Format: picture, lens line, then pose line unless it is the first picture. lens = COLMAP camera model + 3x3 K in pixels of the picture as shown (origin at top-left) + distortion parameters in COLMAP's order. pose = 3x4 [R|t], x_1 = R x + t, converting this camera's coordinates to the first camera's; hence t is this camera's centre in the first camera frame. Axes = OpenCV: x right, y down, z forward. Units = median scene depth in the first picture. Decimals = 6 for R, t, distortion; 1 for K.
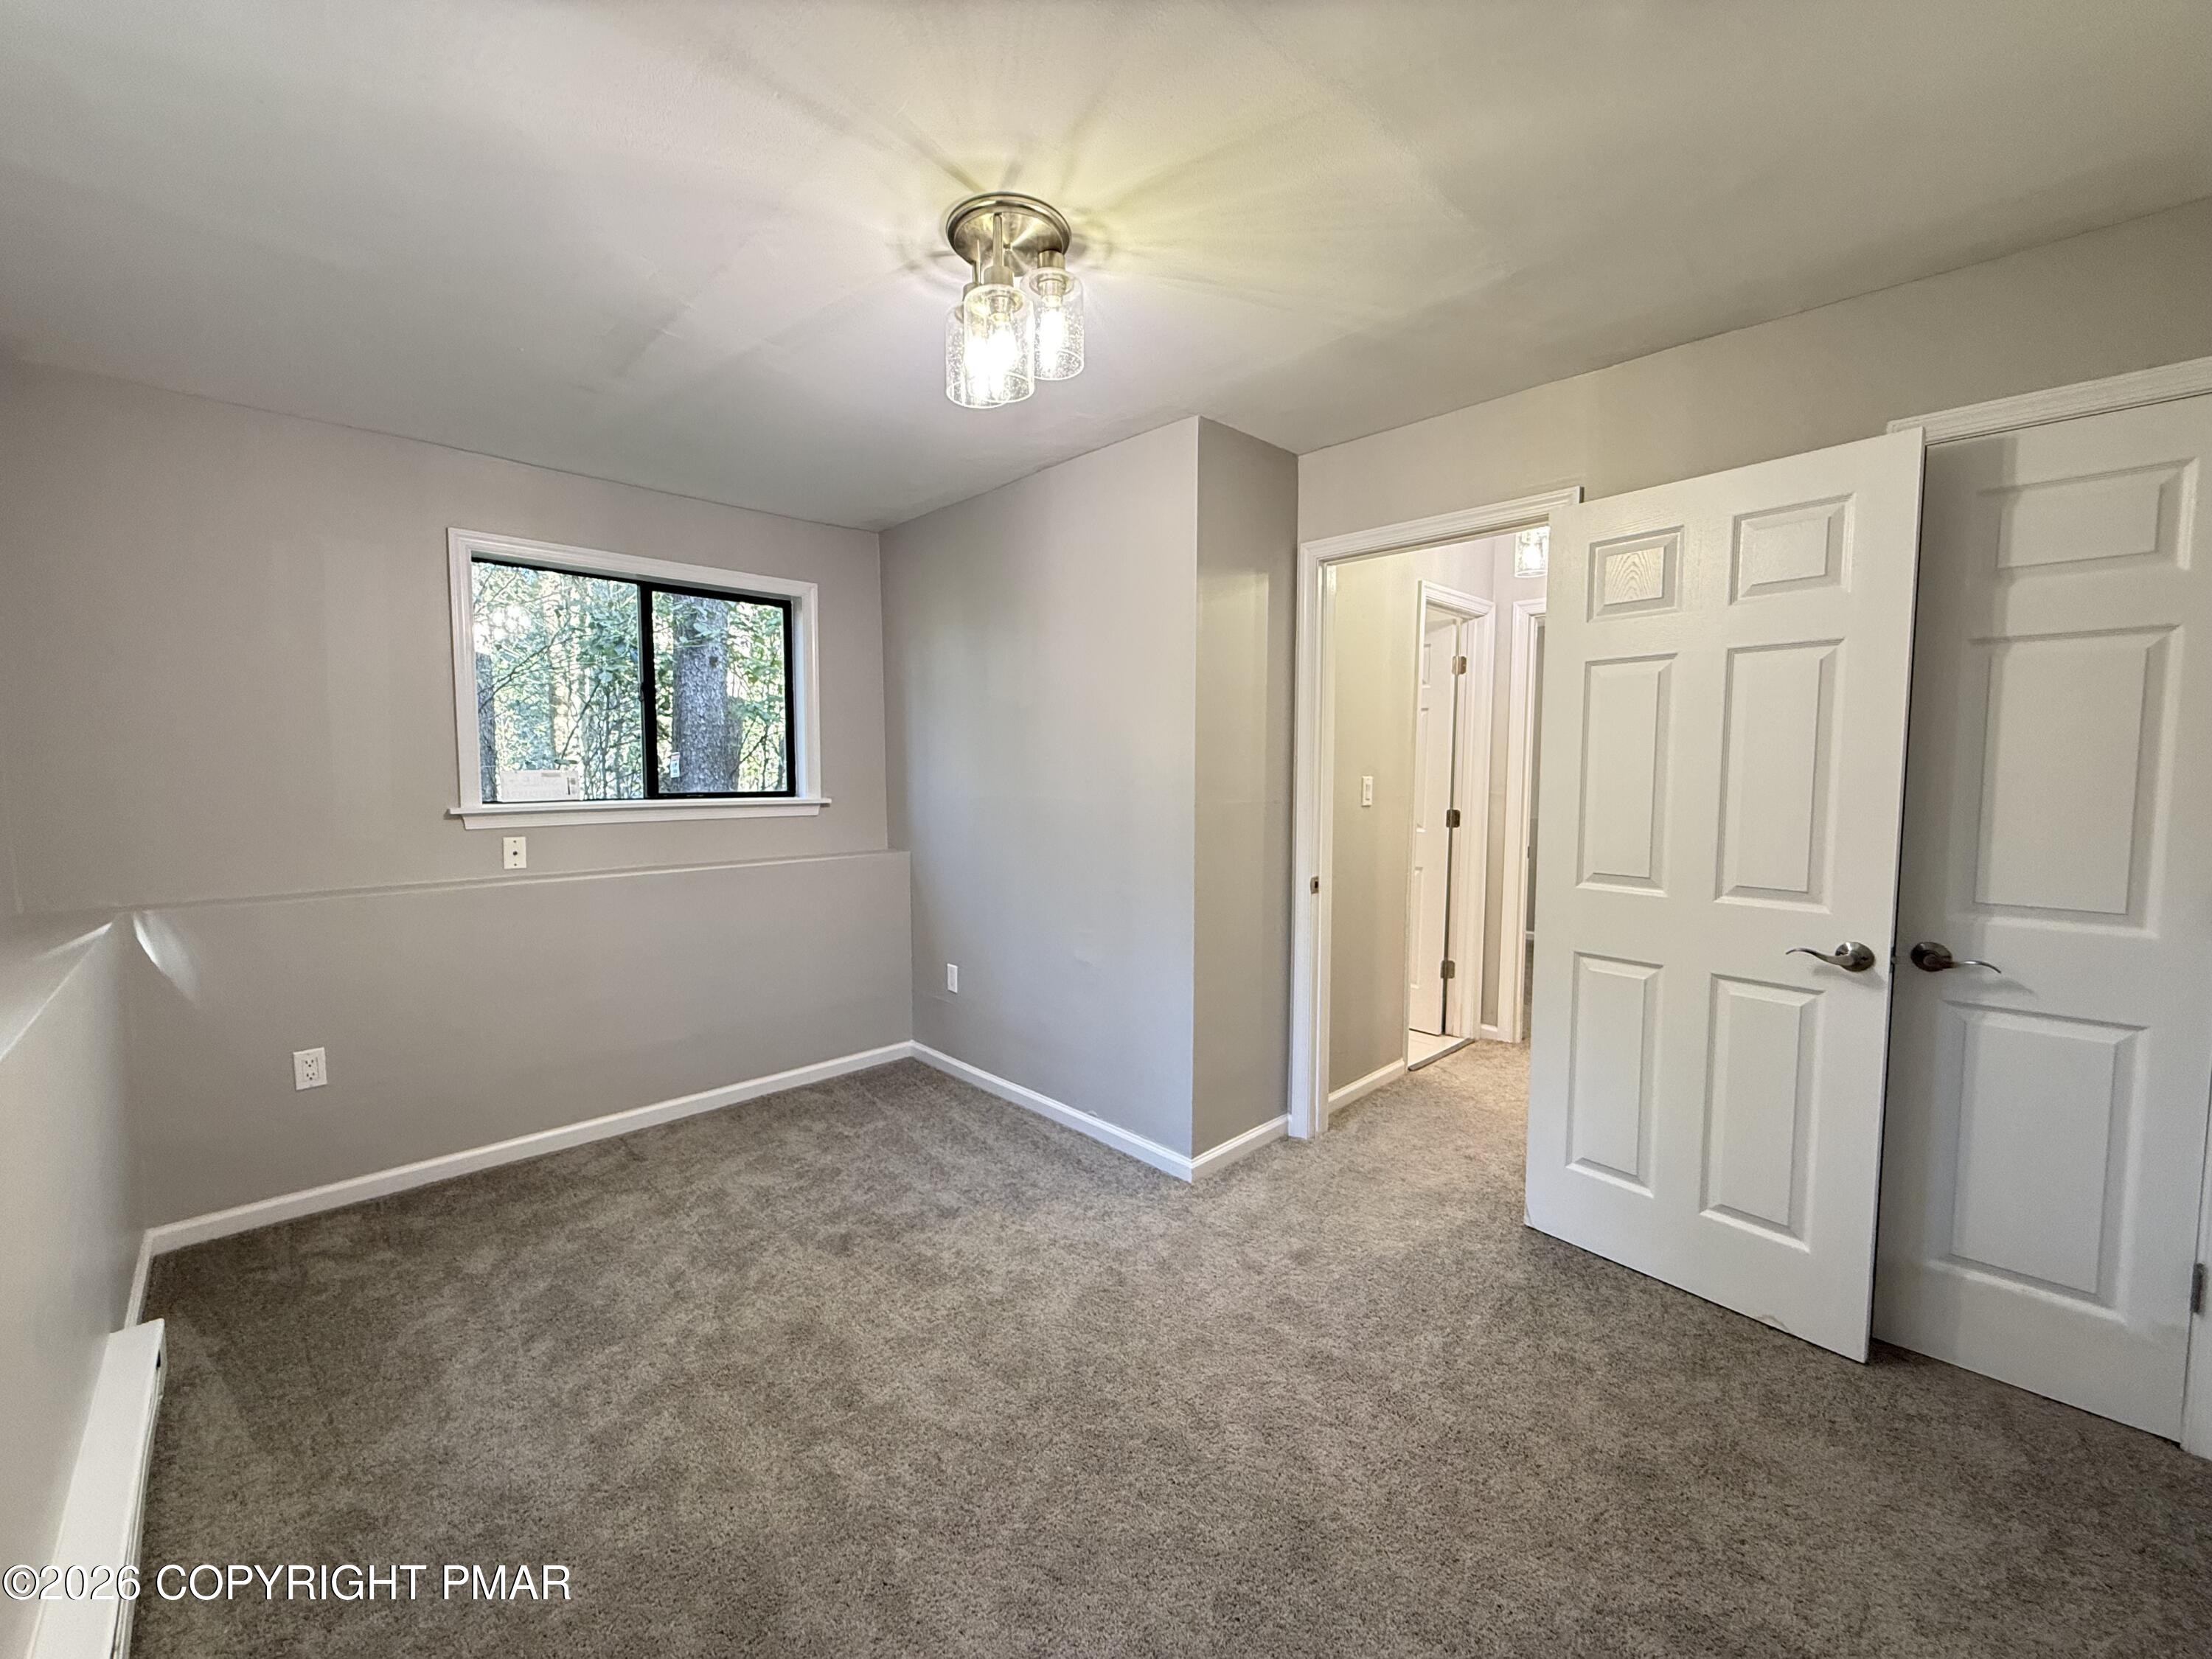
lens RADIAL K [[884.4, 0, 1100.8], [0, 884.4, 823.5], [0, 0, 1]] dist [0.001919, 0.001164]
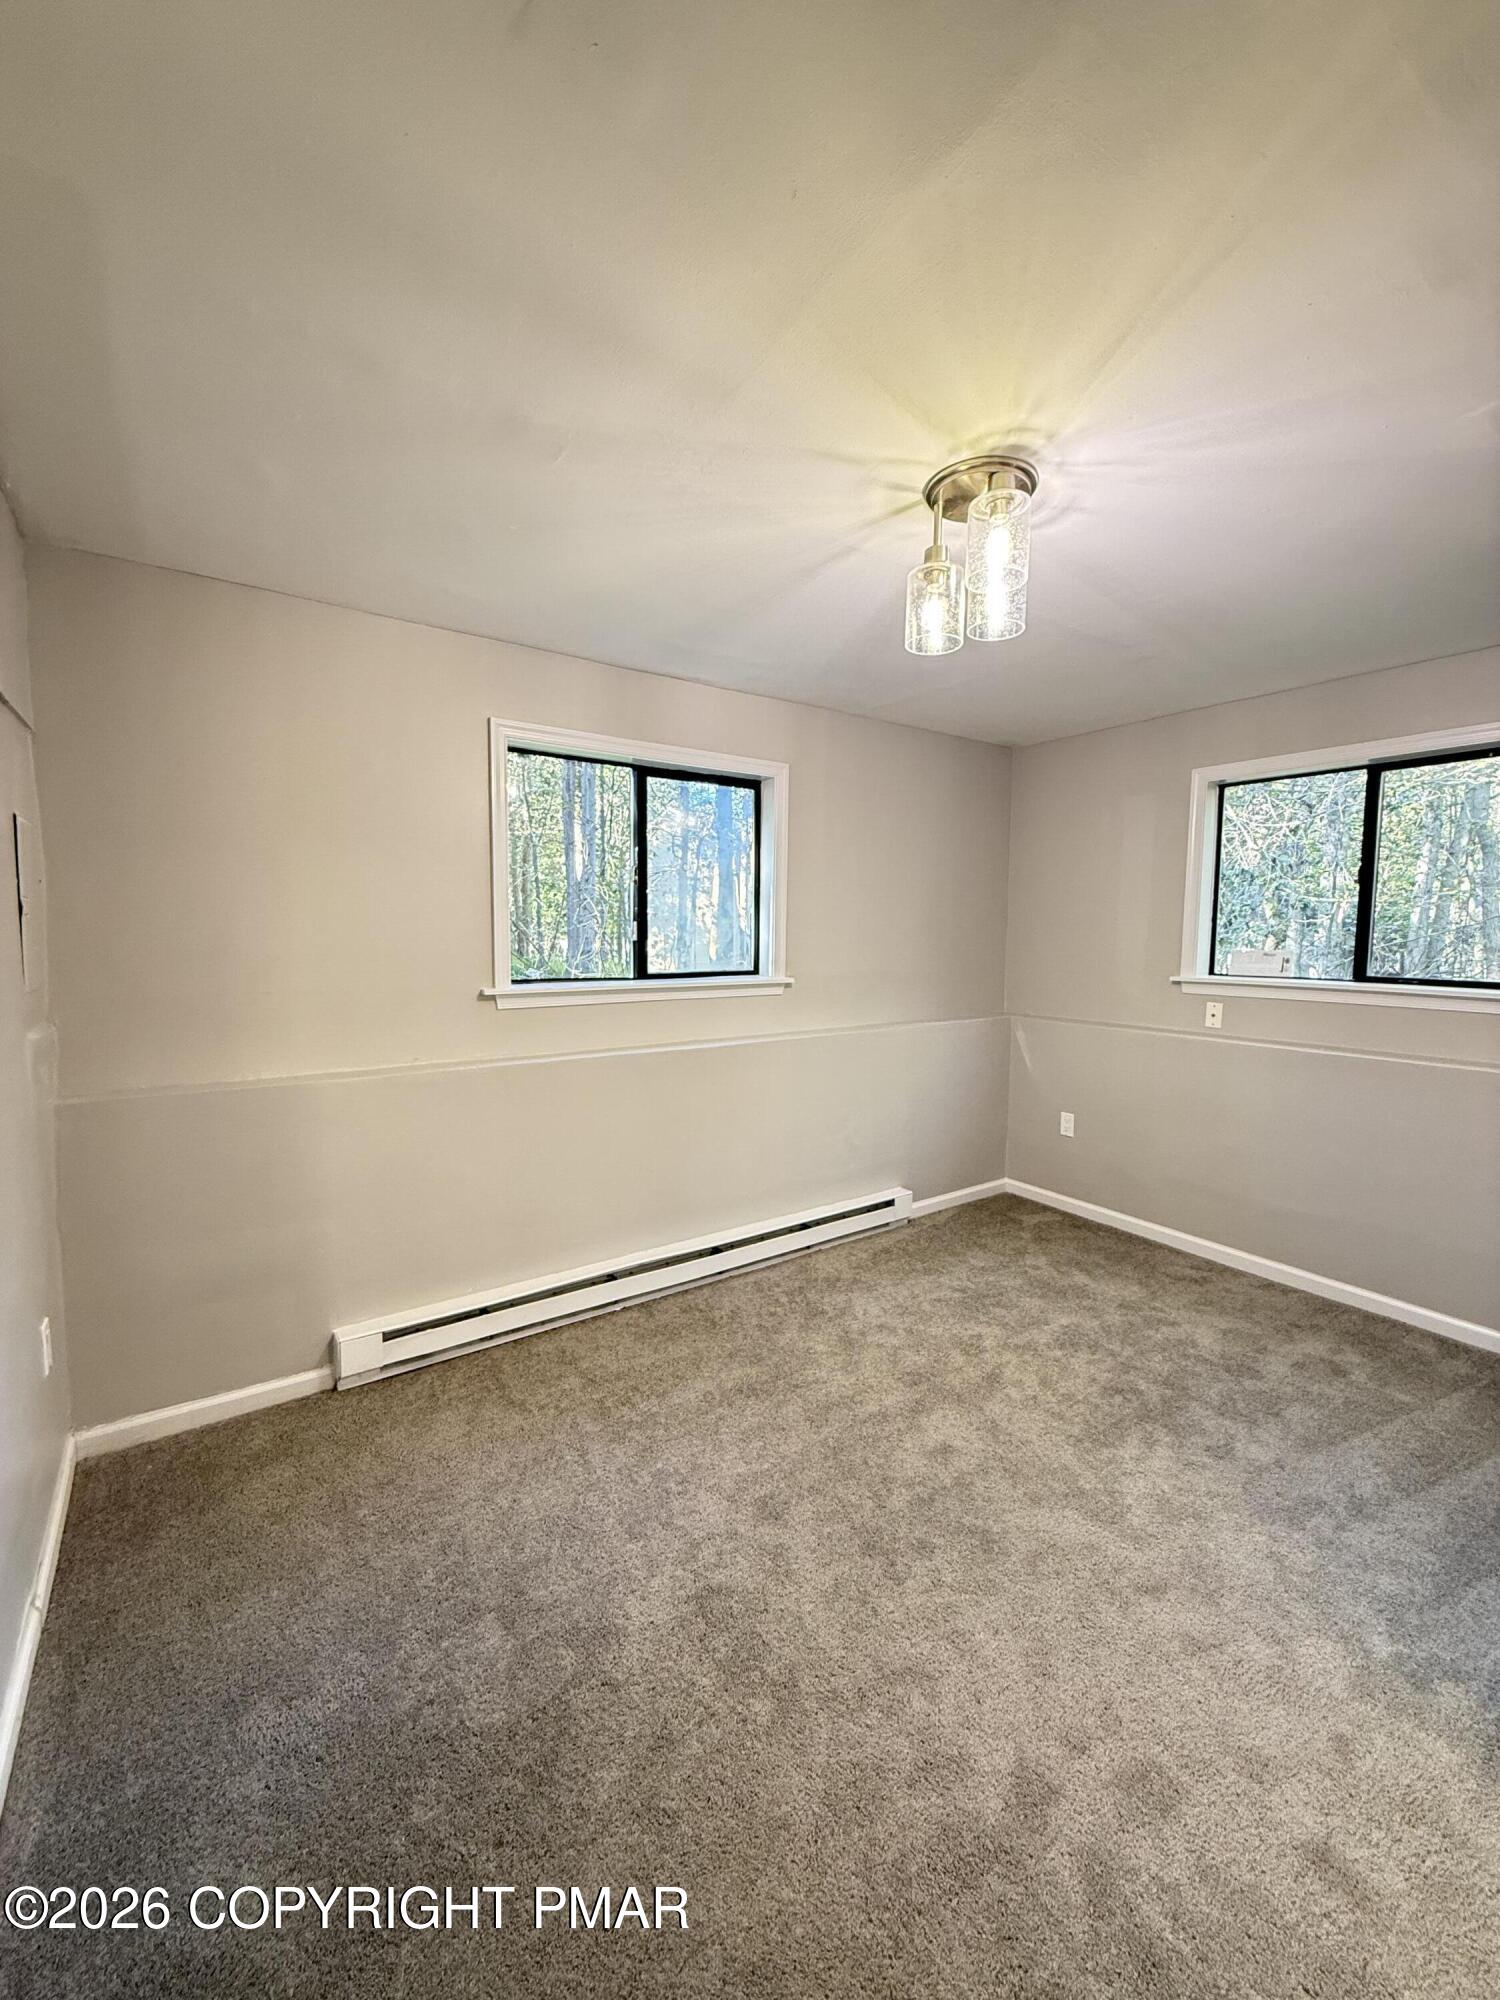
lens RADIAL K [[799.6, 0, 749.7], [0, 799.6, 991.8], [0, 0, 1]] dist [0.001919, 0.001164]
pose [[-0.163248, 0.074700, -0.983753, 0.756254], [-0.070503, 0.993697, 0.087155, -0.070044], [0.984063, 0.083586, -0.156953, 0.697965]]
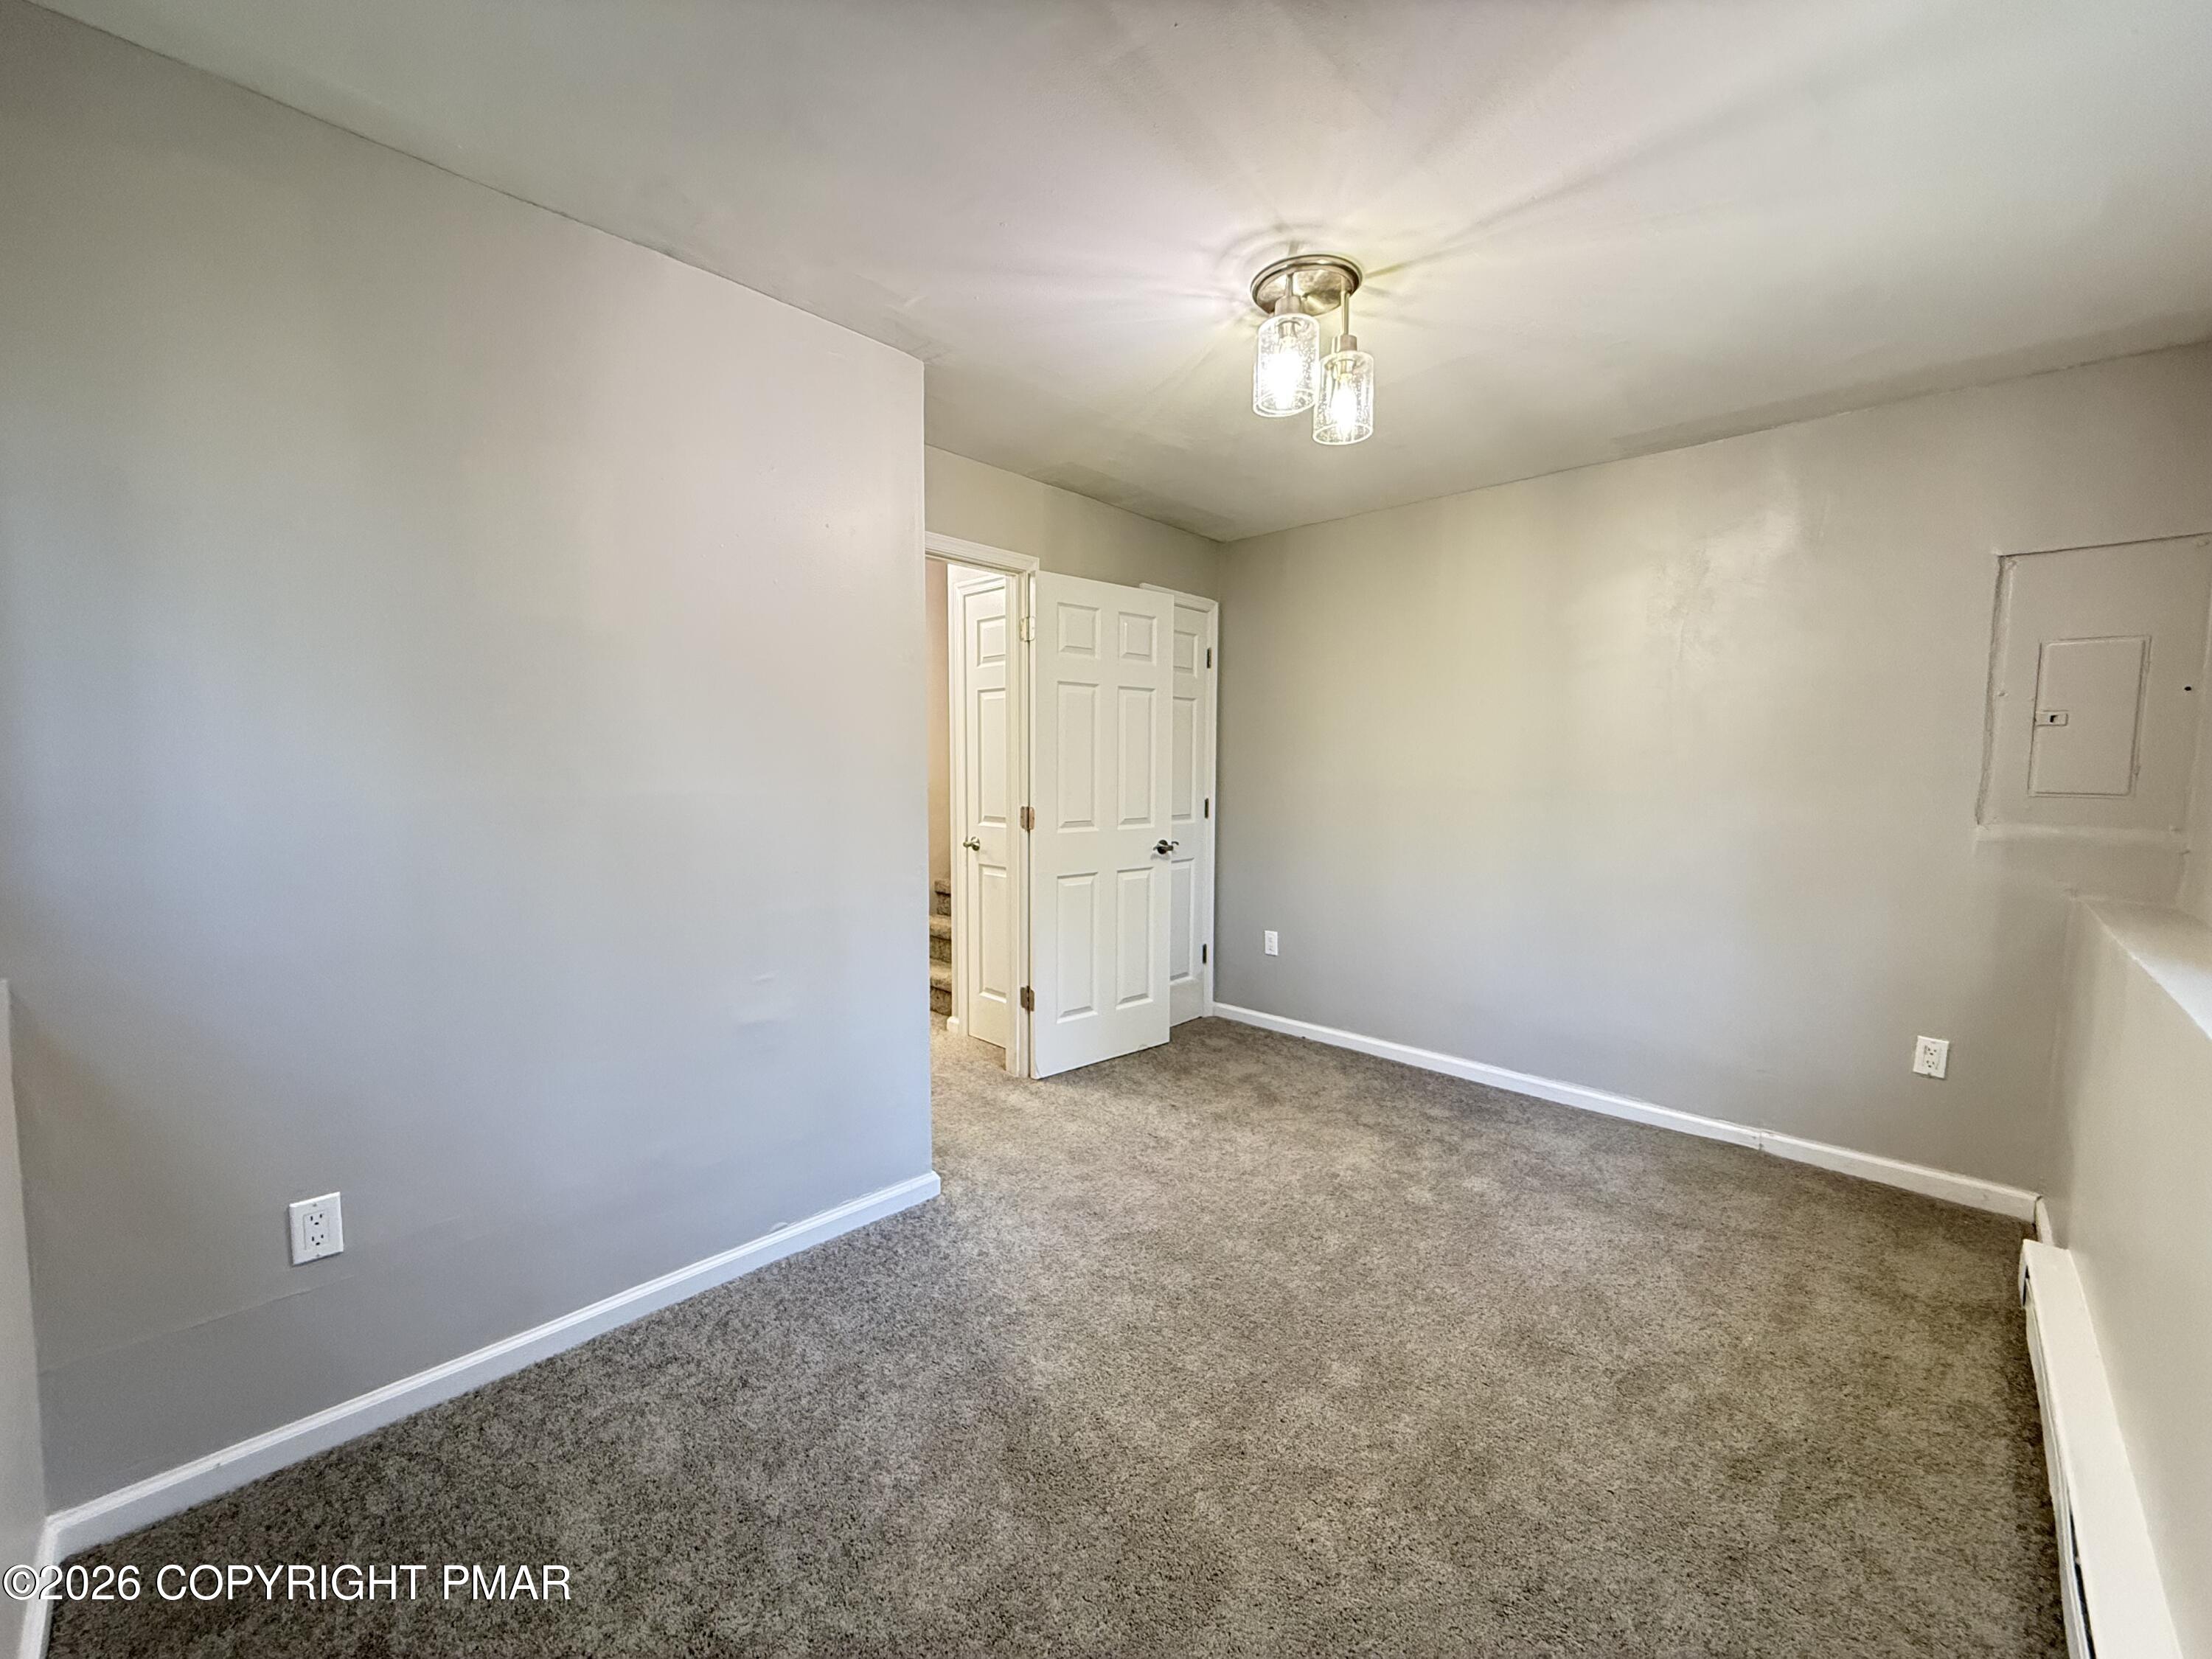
lens RADIAL K [[884.4, 0, 1097.4], [0, 884.4, 822.3], [0, 0, 1]] dist [0.001919, 0.001164]
pose [[-0.042776, -0.068176, 0.996756, -0.973494], [0.054950, 0.995998, 0.070483, -0.048342], [-0.997572, 0.057787, -0.038859, 1.025114]]
